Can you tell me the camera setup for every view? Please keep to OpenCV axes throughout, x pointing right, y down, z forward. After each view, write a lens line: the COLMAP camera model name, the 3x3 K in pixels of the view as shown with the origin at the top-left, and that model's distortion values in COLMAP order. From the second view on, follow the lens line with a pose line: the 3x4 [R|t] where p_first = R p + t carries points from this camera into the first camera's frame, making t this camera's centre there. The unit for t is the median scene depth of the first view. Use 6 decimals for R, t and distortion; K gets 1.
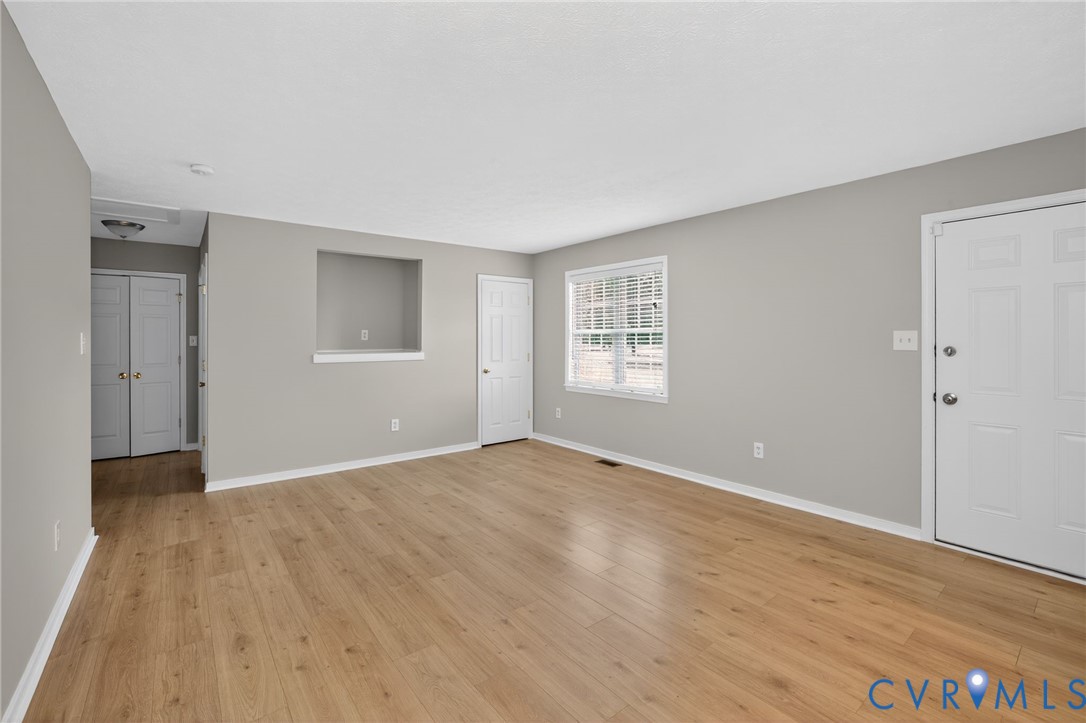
lens RADIAL K [[476.6, 0, 542.9], [0, 476.6, 343.4], [0, 0, 1]] dist [-0.031759, 0.007603]
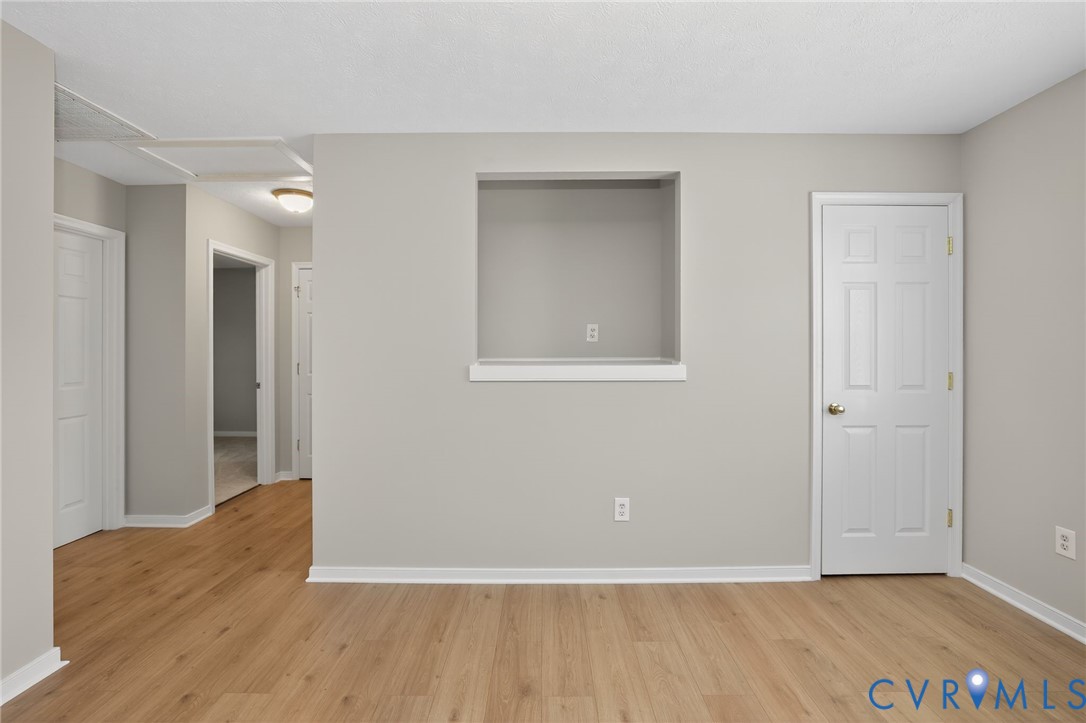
lens RADIAL K [[476.6, 0, 542.9], [0, 476.6, 343.4], [0, 0, 1]] dist [-0.031759, 0.007603]
pose [[0.779268, -0.003821, -0.626679, -0.067239], [-0.006997, 0.999866, -0.014796, 0.005453], [0.626652, 0.015915, 0.779137, 0.593619]]
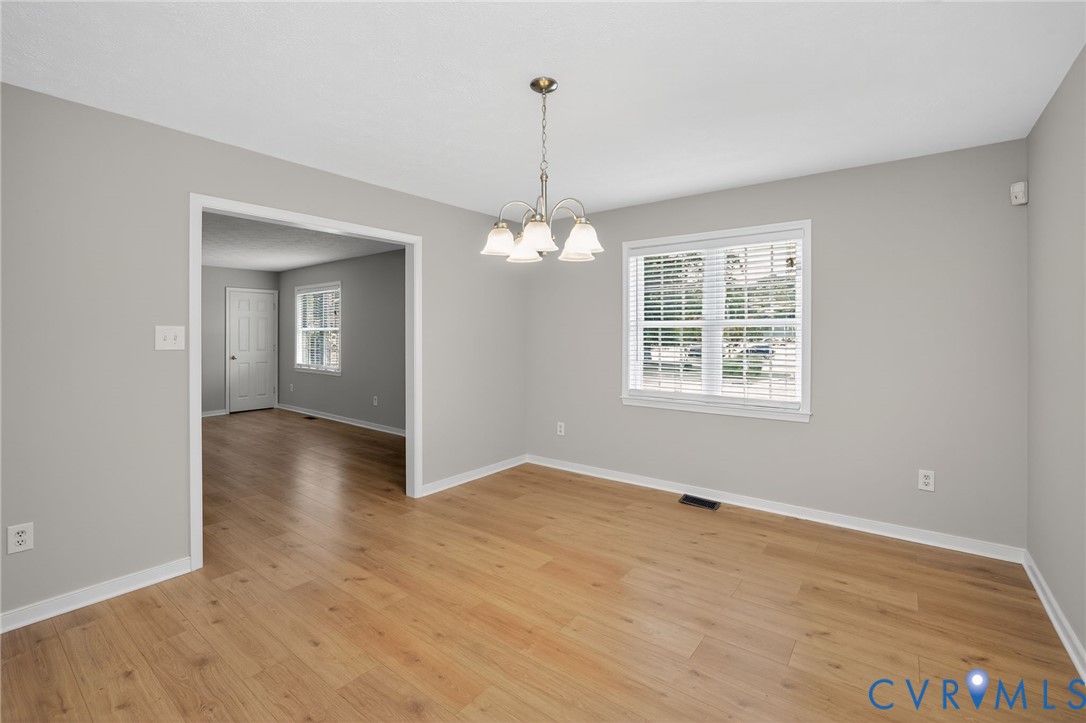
lens RADIAL K [[476.6, 0, 542.9], [0, 476.6, 343.4], [0, 0, 1]] dist [-0.031759, 0.007603]
pose [[0.967699, 0.001506, 0.252104, 0.480255], [-0.004024, 0.999947, 0.009473, -0.000427], [-0.252076, -0.010182, 0.967654, -0.637270]]
